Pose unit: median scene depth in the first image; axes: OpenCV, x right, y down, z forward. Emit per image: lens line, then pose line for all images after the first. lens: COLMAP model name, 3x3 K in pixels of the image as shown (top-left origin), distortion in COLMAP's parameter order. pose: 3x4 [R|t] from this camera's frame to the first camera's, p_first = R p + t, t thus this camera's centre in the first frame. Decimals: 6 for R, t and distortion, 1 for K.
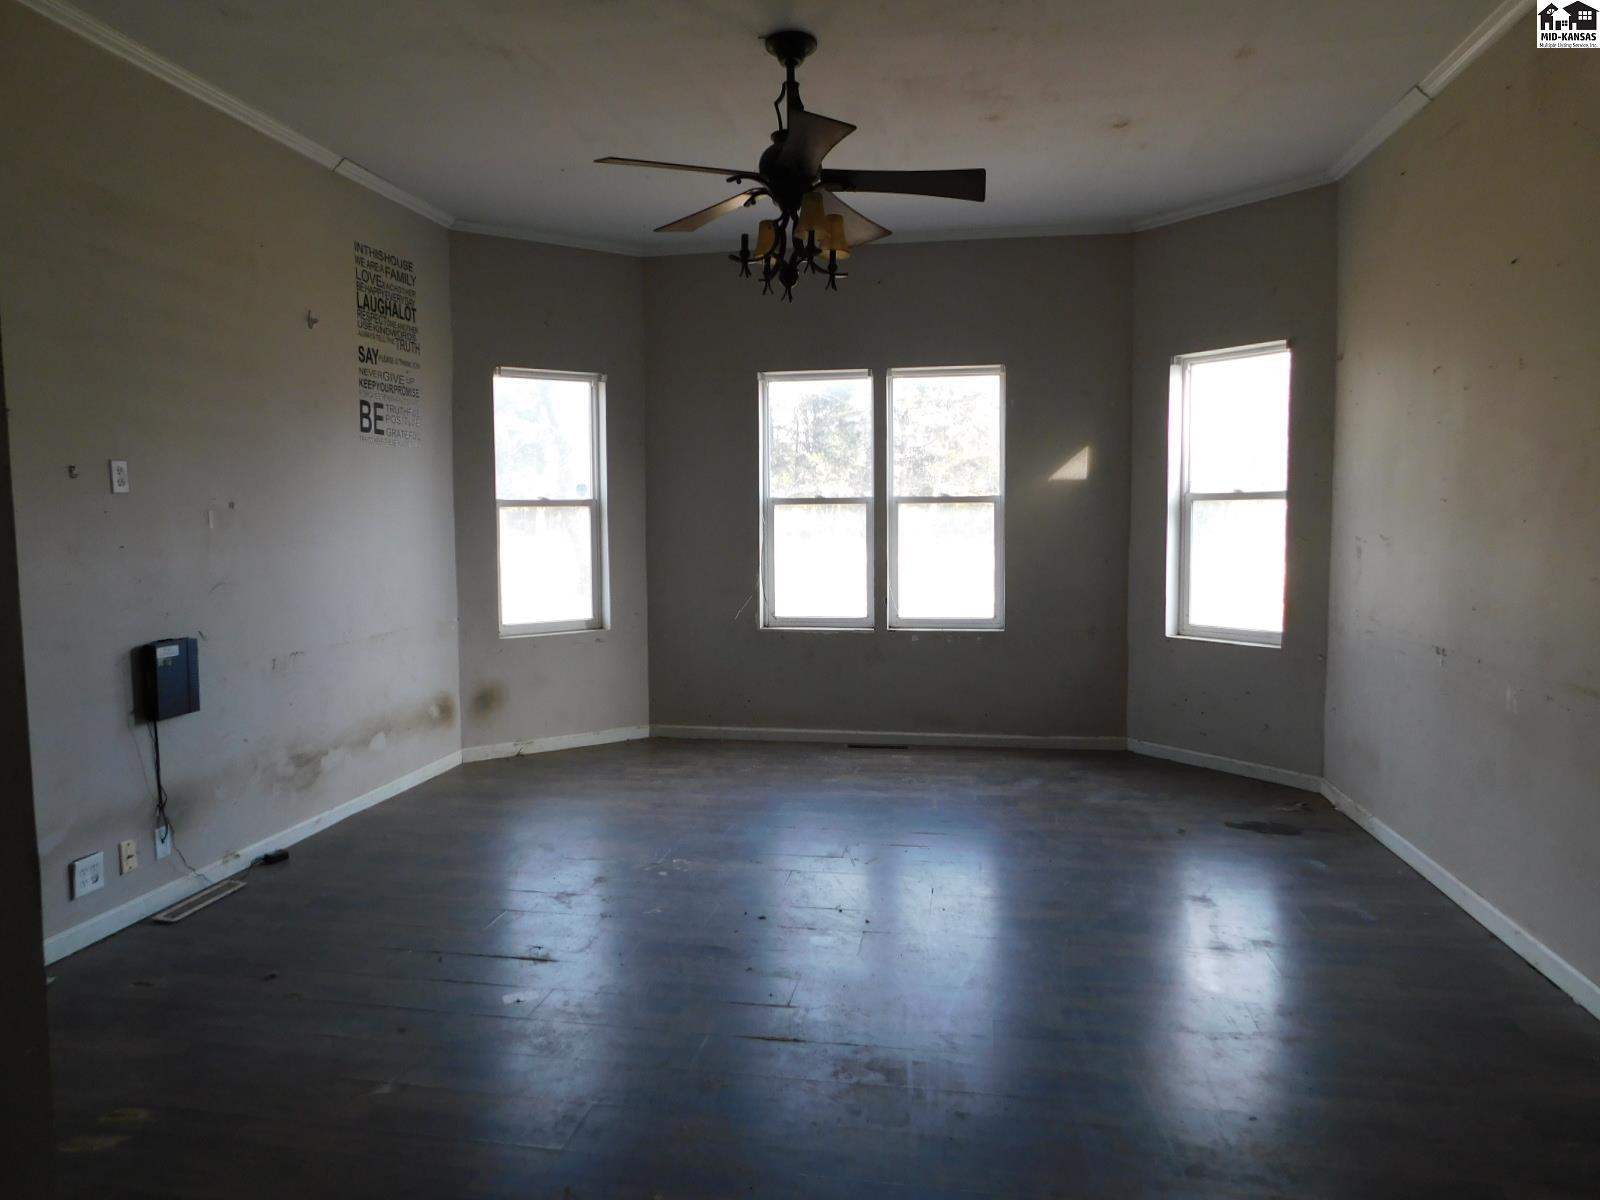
lens RADIAL K [[1059.9, 0, 794.5], [0, 1059.9, 600.0], [0, 0, 1]] dist [-0.079648, 0.061239]
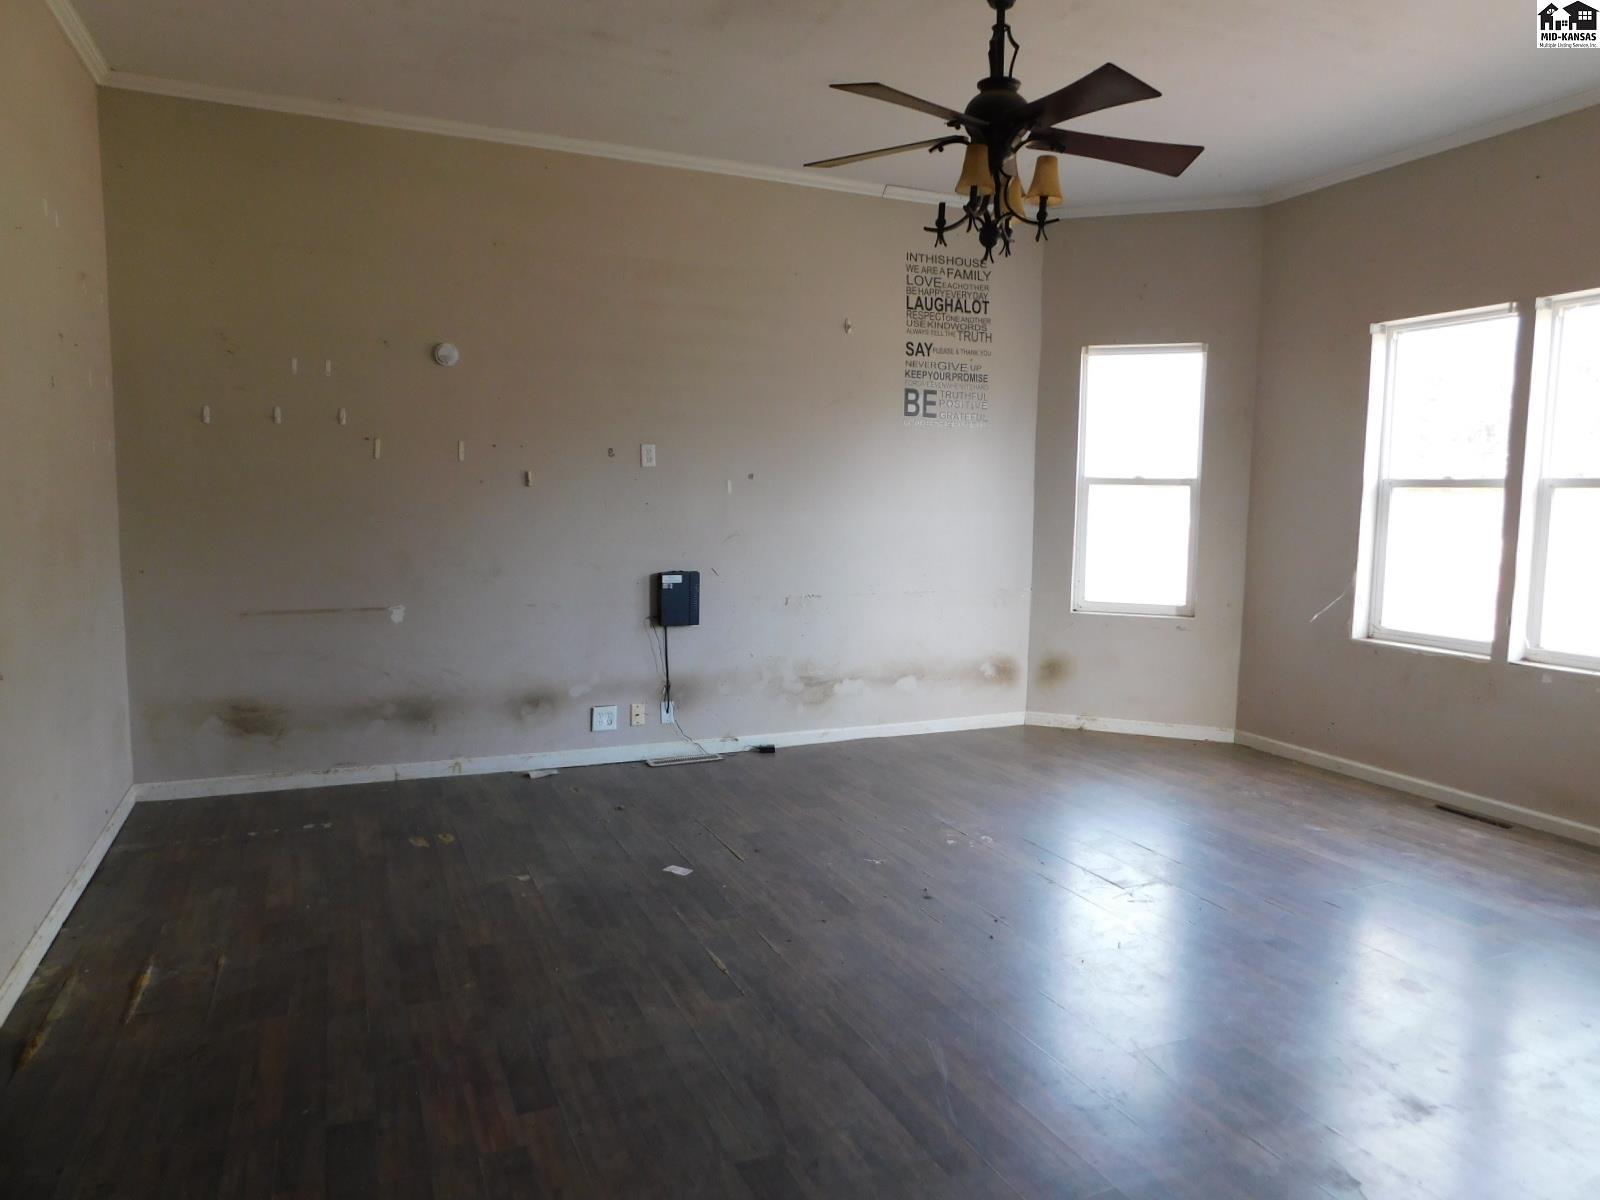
lens RADIAL K [[1038.3, 0, 767.6], [0, 1038.3, 601.6], [0, 0, 1]] dist [-0.075062, 0.057967]
pose [[0.550166, 0.104766, -0.828457, 0.468608], [-0.087428, 0.993873, 0.067625, -0.019429], [0.830466, 0.035225, 0.555955, 0.233632]]
